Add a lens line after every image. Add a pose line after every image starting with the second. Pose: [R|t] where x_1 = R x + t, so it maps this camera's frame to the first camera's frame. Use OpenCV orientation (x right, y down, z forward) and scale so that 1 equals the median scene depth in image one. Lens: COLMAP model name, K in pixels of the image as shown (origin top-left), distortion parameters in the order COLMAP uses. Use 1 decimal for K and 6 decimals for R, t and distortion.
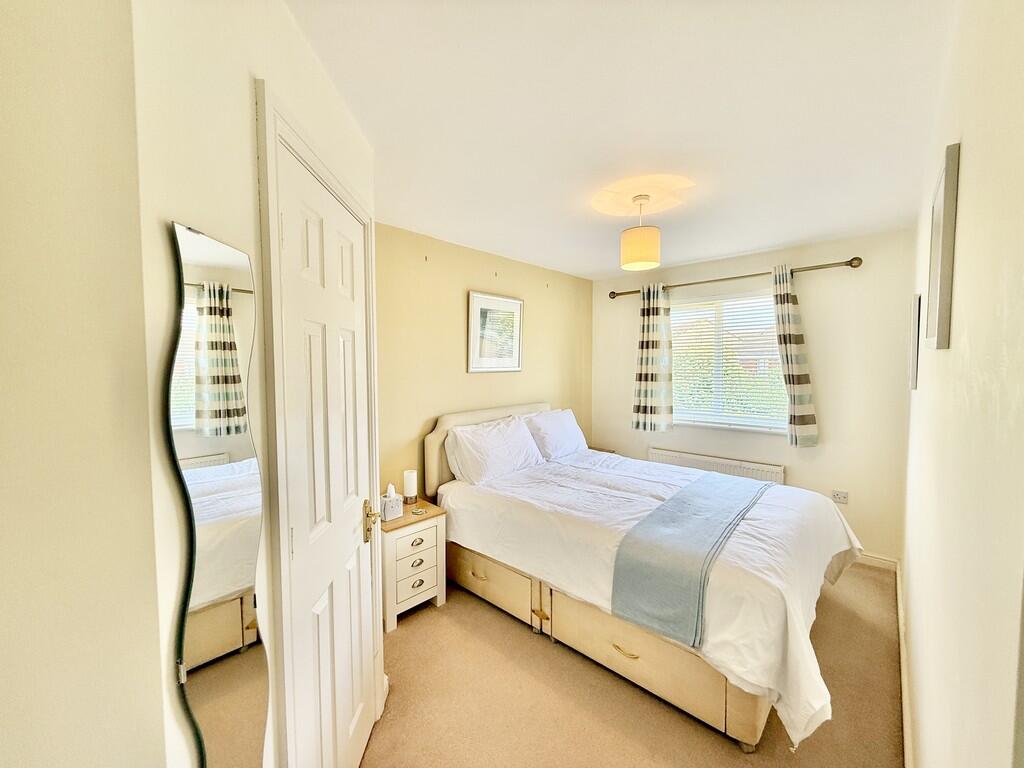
lens RADIAL K [[401.4, 0, 512.0], [0, 401.4, 384.0], [0, 0, 1]] dist [-0.104233, 0.000012]
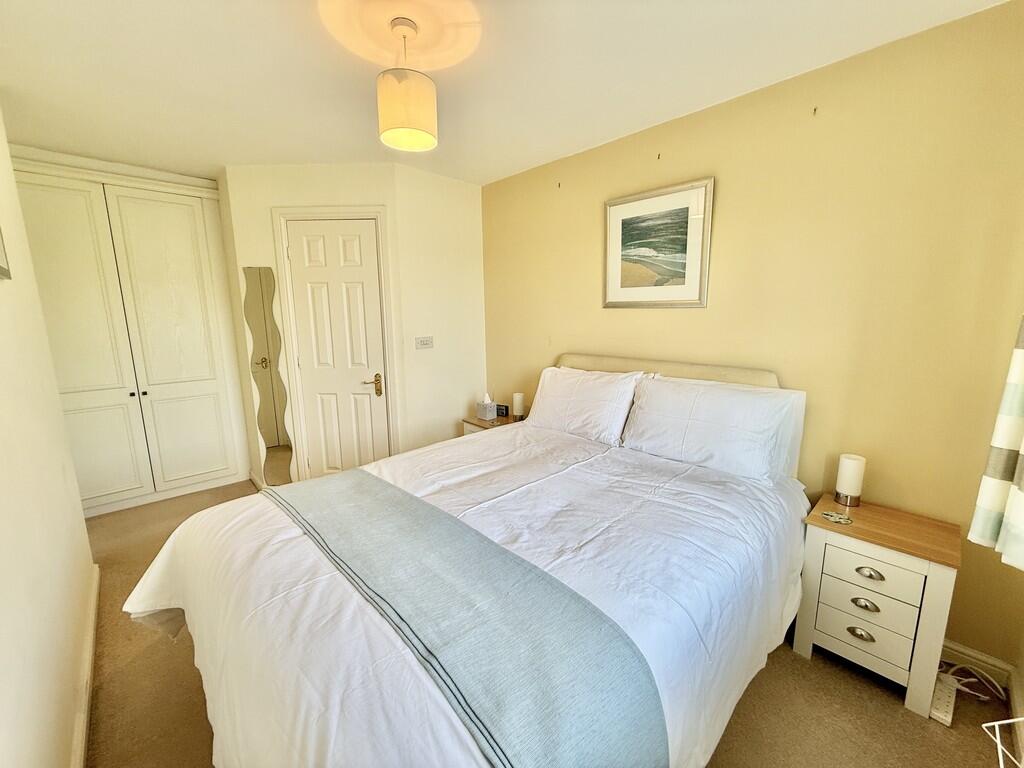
lens RADIAL K [[407.3, 0, 512.0], [0, 407.3, 384.0], [0, 0, 1]] dist [0.000802, 0.000109]
pose [[-0.062084, 0.194665, -0.978903, 0.685446], [-0.024867, 0.980189, 0.196498, -0.031607], [0.997761, 0.036542, -0.056013, 0.782404]]
